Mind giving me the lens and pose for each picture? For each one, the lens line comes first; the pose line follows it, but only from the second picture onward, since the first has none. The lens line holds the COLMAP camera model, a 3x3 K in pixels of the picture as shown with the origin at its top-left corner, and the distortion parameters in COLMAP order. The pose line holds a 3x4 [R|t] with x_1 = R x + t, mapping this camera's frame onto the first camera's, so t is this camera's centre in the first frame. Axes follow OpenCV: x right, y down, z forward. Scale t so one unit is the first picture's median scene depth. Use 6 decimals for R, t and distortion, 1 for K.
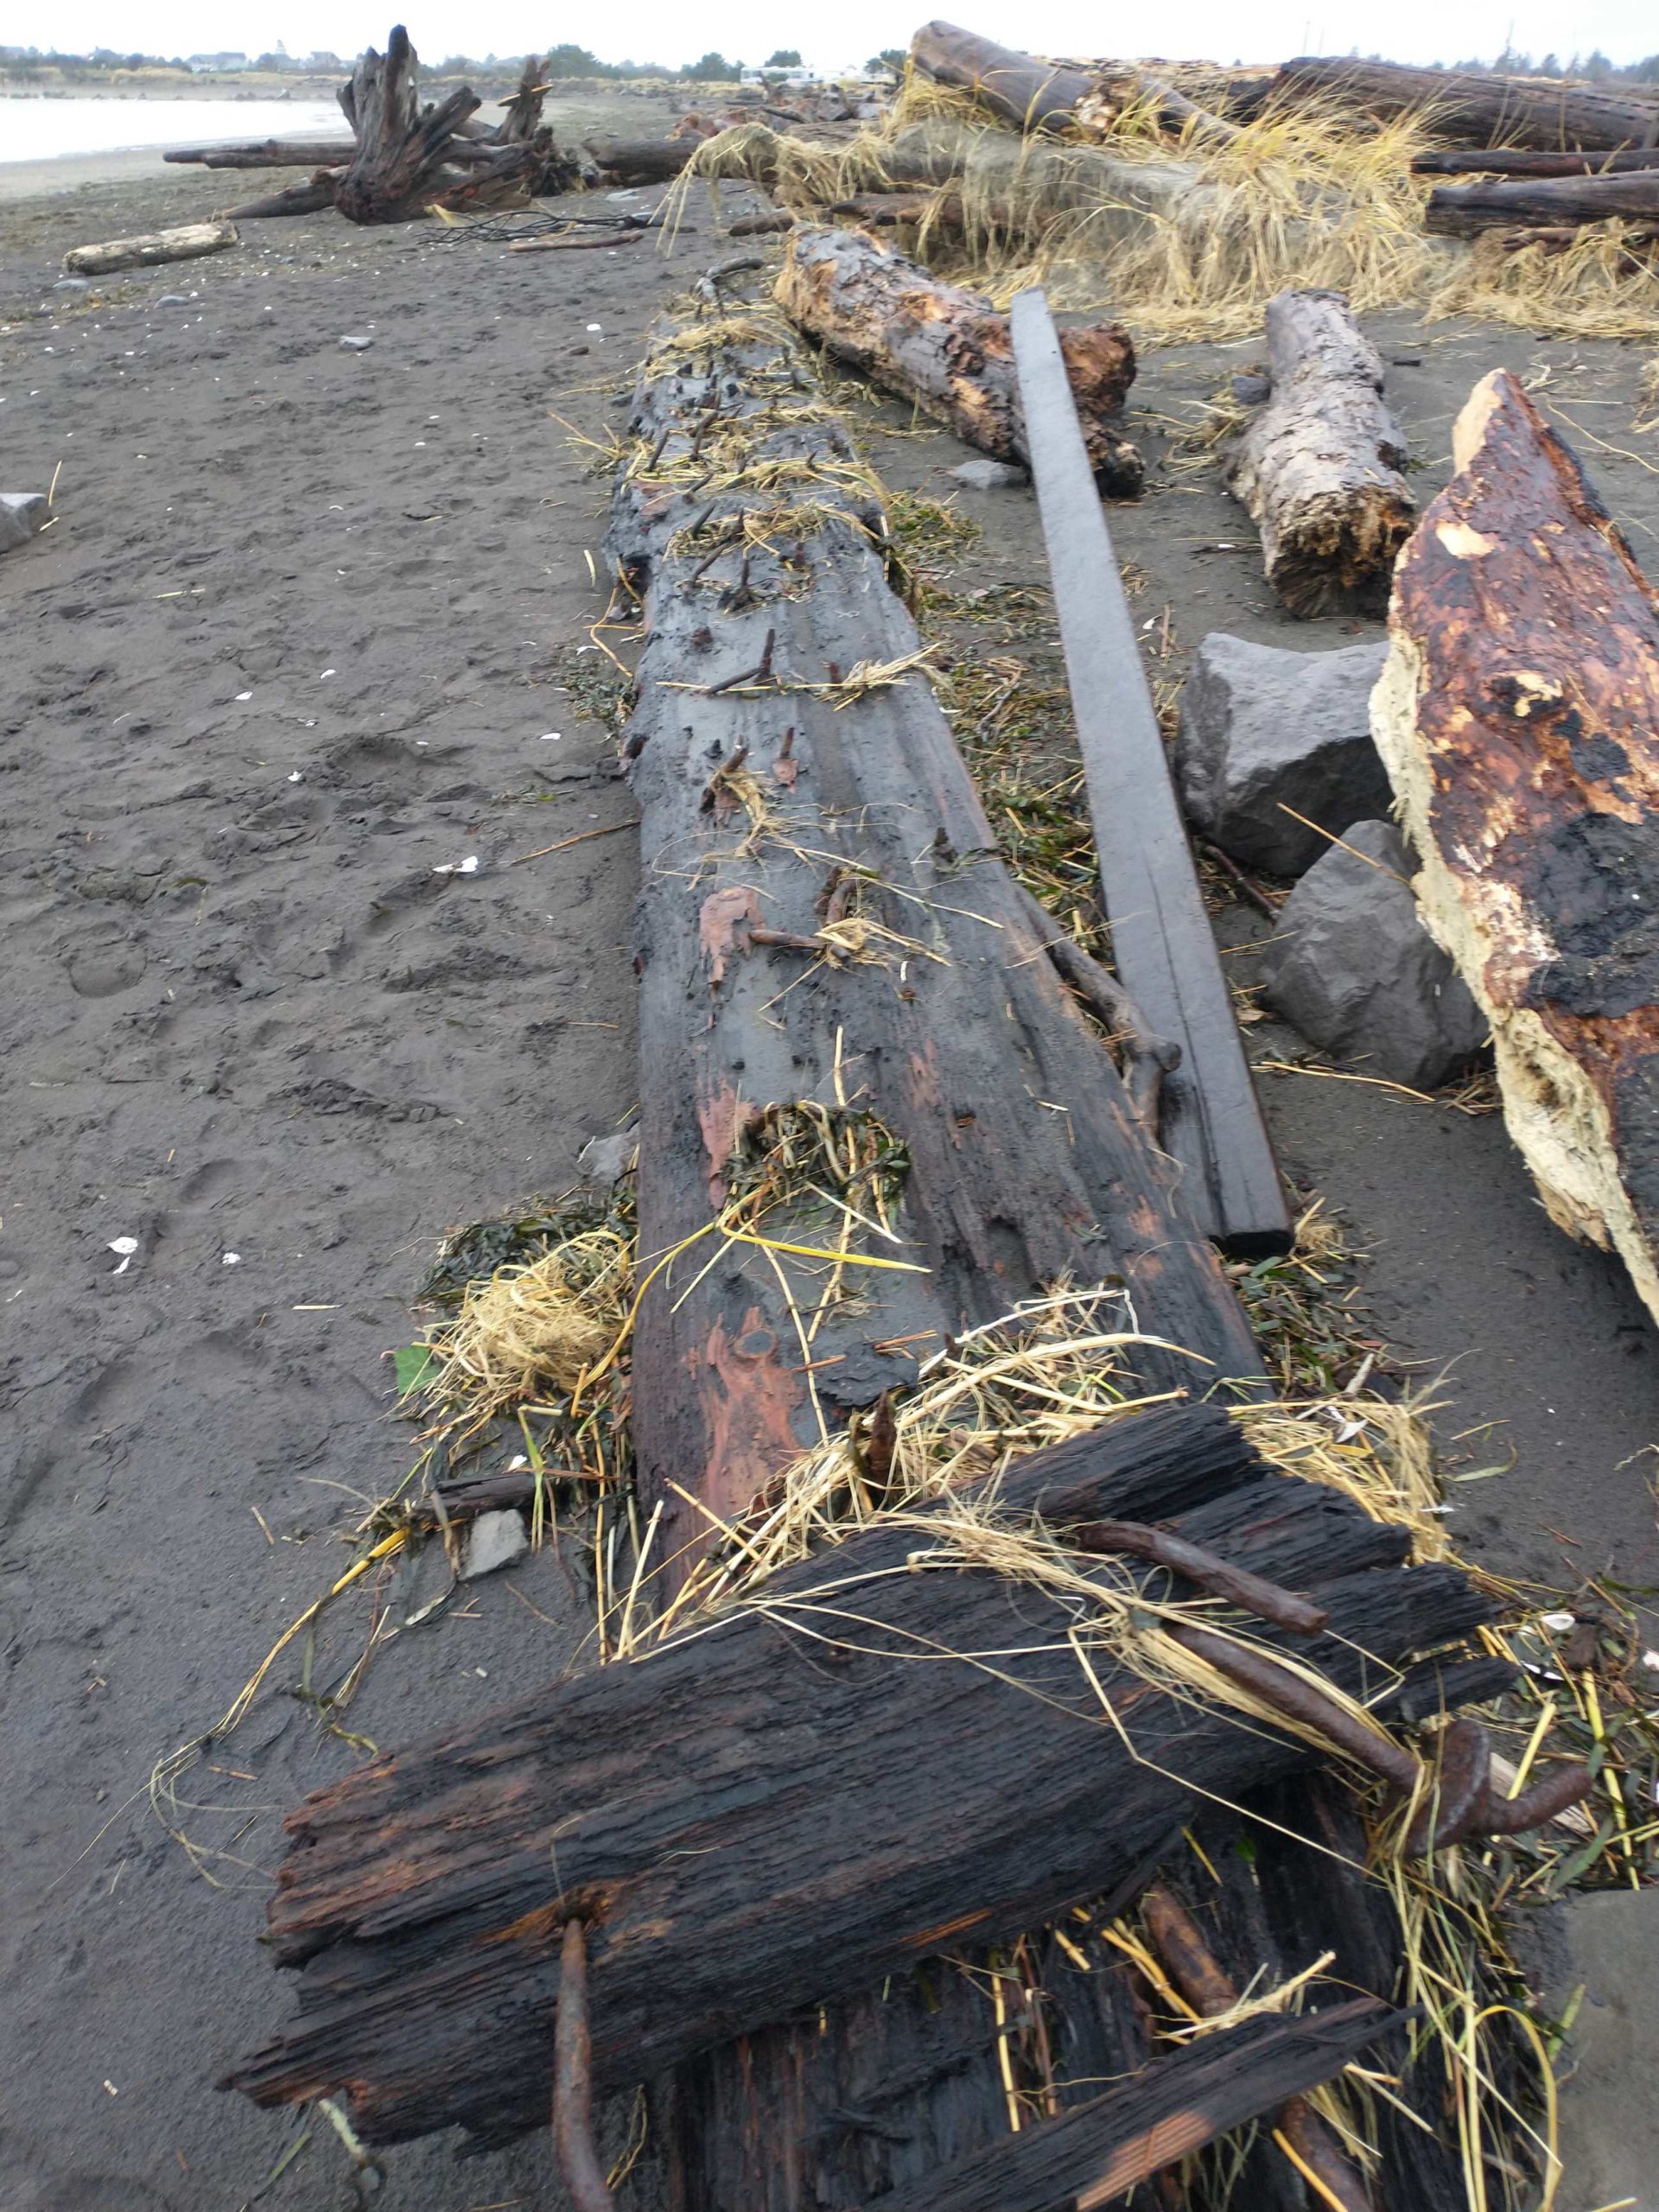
lens RADIAL K [[1864.4, 0, 829.5], [0, 1864.4, 1106.0], [0, 0, 1]] dist [0.063726, -0.181703]
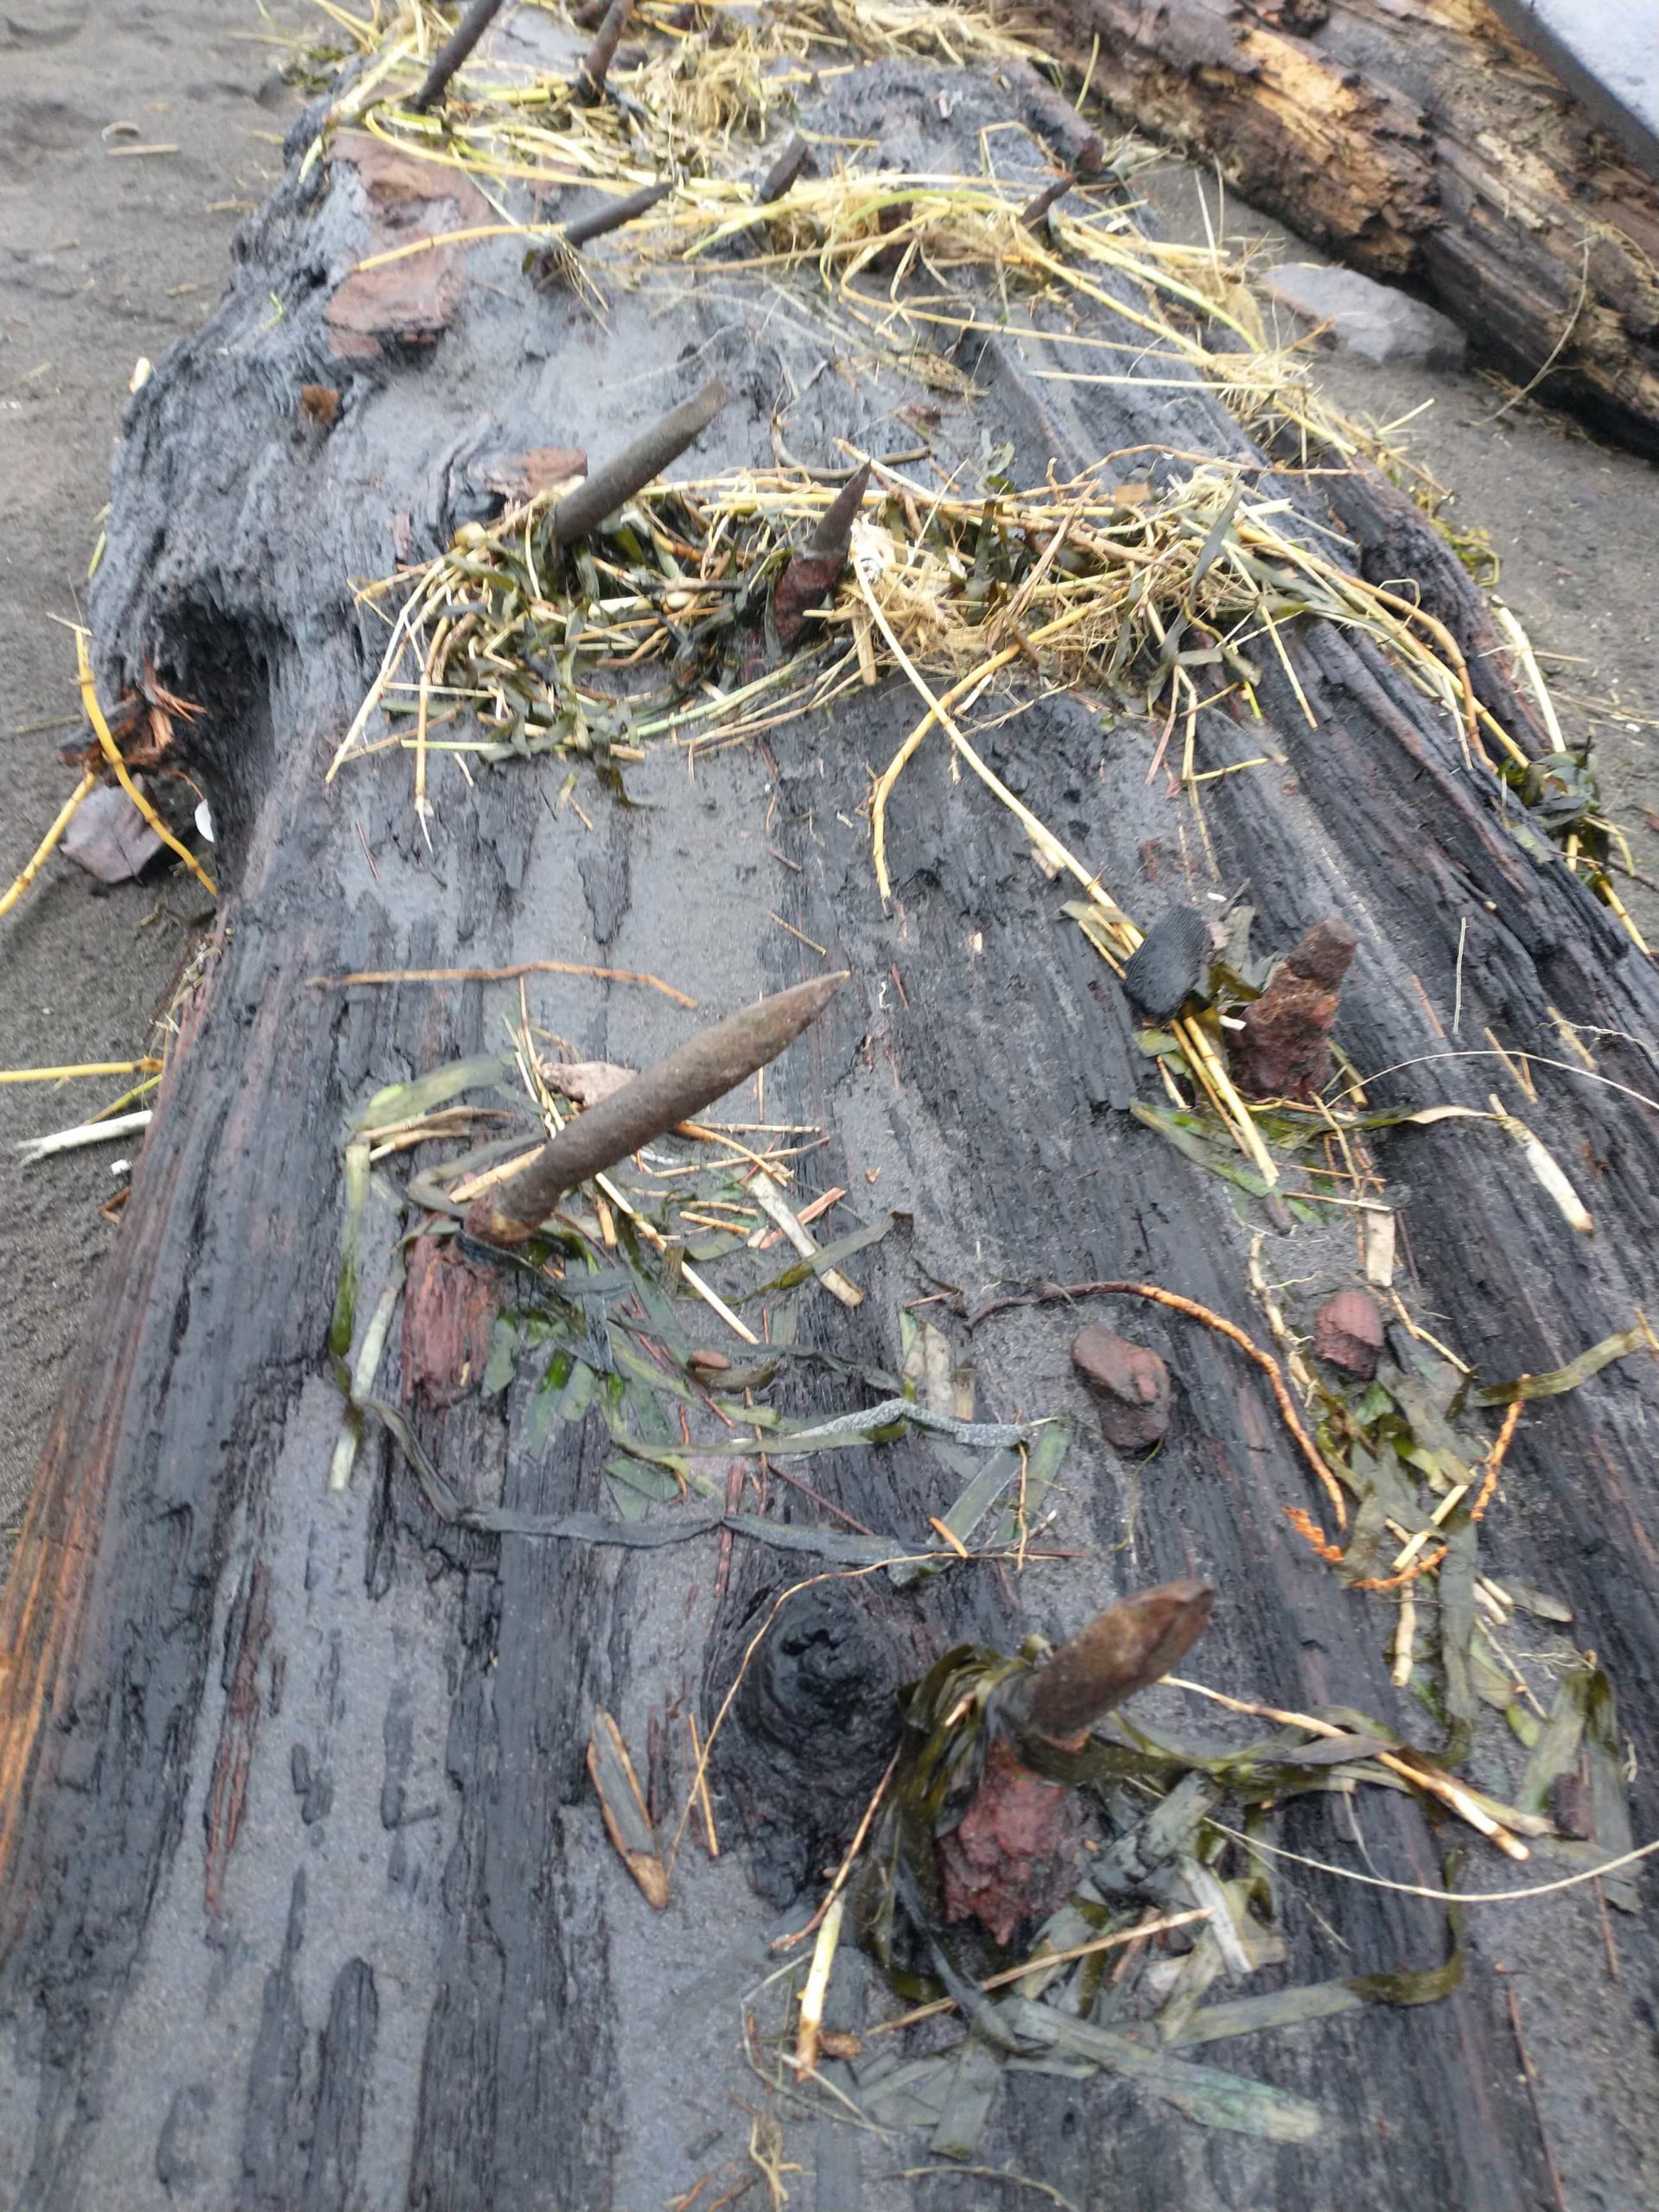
lens RADIAL K [[1791.2, 0, 829.5], [0, 1791.2, 1106.0], [0, 0, 1]] dist [0.057673, -0.125496]
pose [[0.978602, 0.139682, 0.151085, -0.058489], [-0.162154, 0.975546, 0.148379, -0.252649], [-0.126664, -0.169703, 0.977321, 0.731843]]
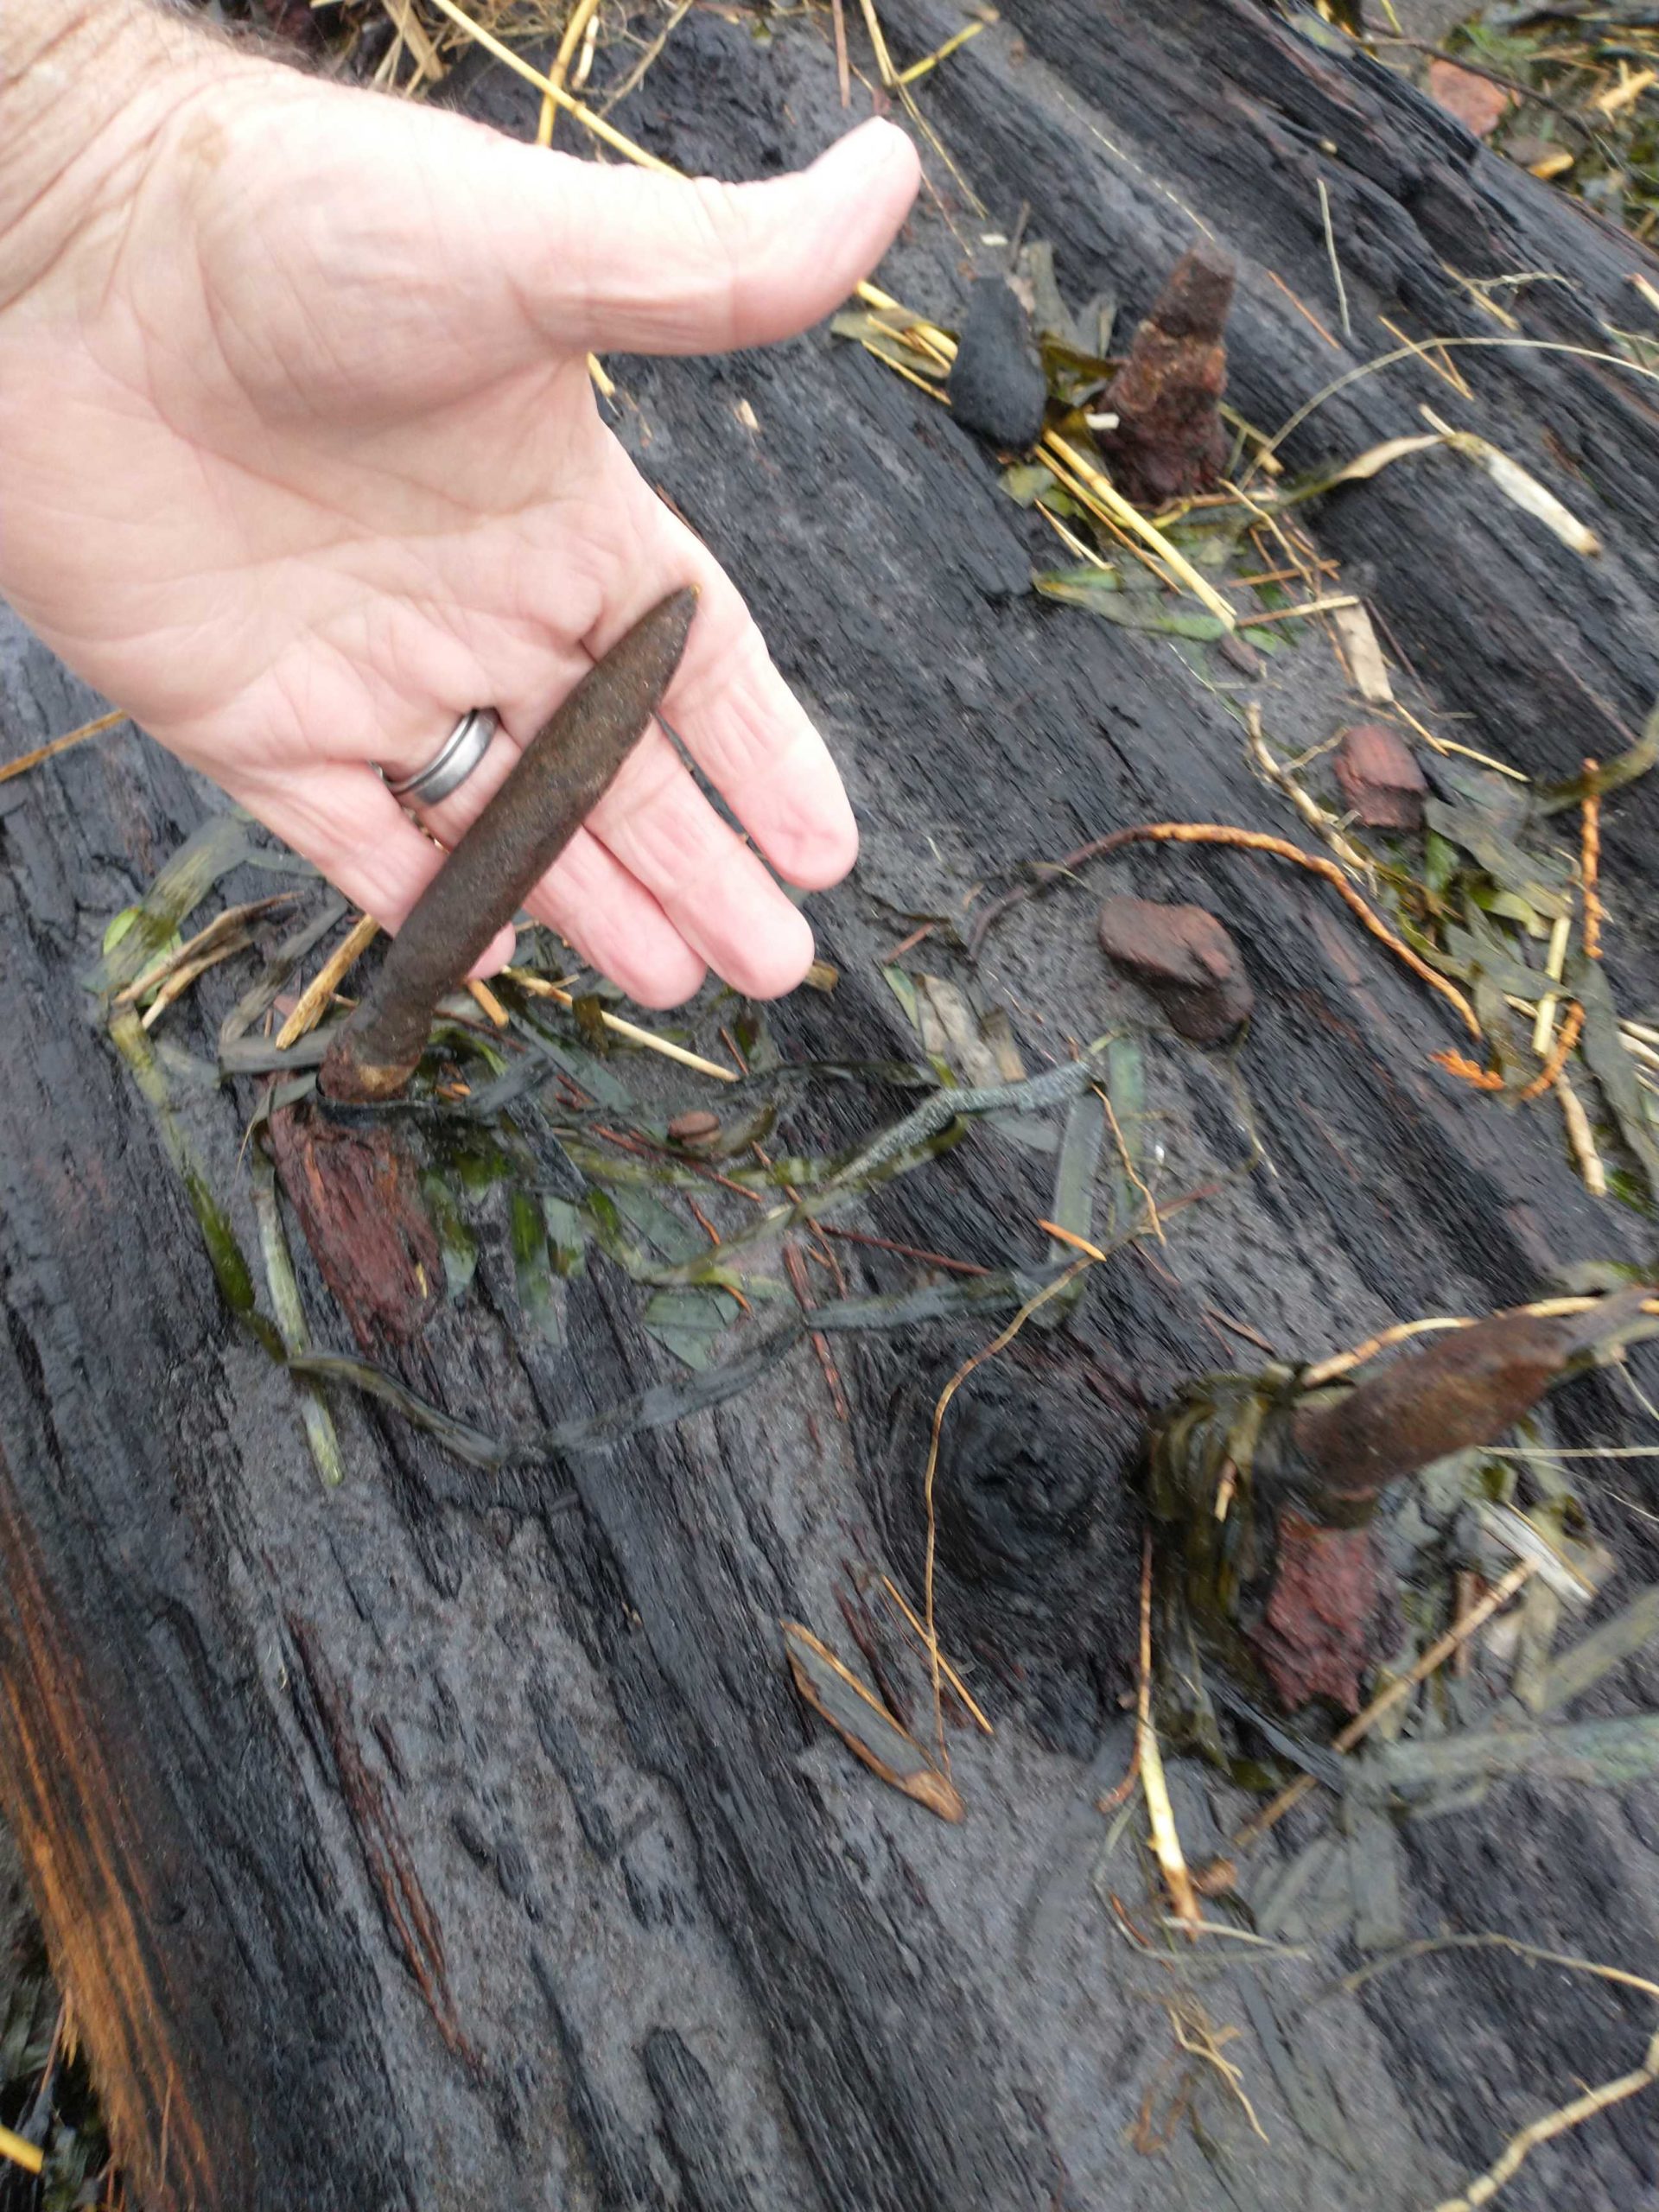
lens RADIAL K [[1864.4, 0, 829.5], [0, 1864.4, 1106.0], [0, 0, 1]] dist [0.063726, -0.181703]
pose [[0.918721, -0.279653, 0.278829, -0.064406], [0.125680, 0.876405, 0.464886, -0.260103], [-0.374374, -0.392057, 0.840318, 0.755443]]
